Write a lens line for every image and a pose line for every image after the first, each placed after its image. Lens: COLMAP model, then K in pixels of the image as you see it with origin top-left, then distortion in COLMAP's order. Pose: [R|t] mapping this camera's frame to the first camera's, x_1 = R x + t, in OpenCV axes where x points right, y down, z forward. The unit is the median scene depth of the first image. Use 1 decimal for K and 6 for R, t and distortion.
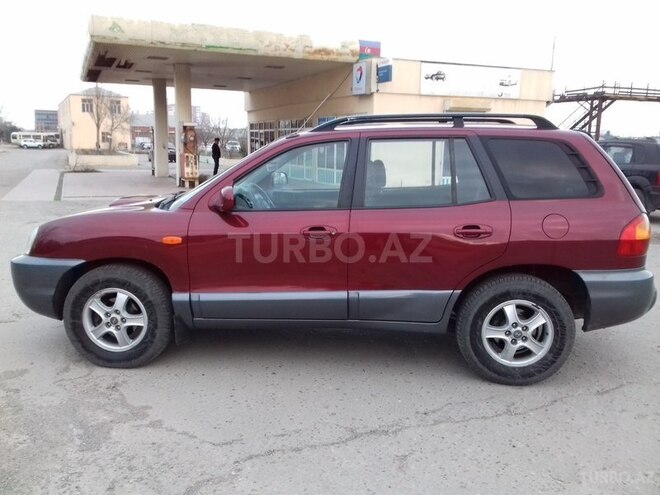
lens RADIAL K [[631.8, 0, 330.0], [0, 631.8, 247.5], [0, 0, 1]] dist [0.011069, 0.001642]
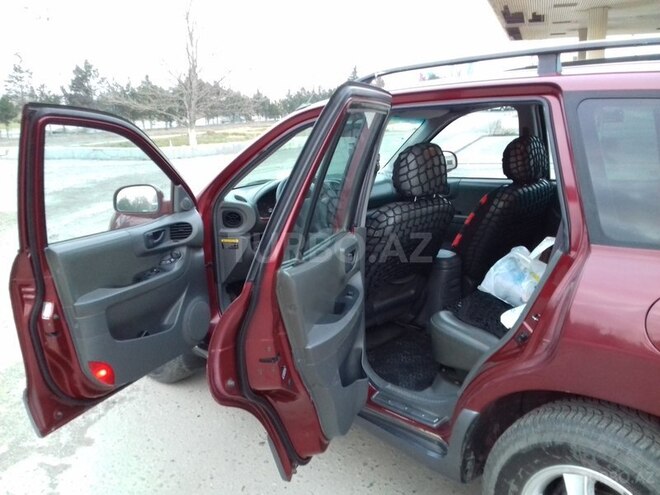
lens RADIAL K [[631.8, 0, 330.0], [0, 631.8, 247.5], [0, 0, 1]] dist [0.011069, 0.001642]
pose [[0.740411, 0.120991, -0.661175, 0.435640], [-0.079864, 0.992533, 0.092194, -0.098084], [0.667393, -0.015457, 0.744545, 0.551517]]
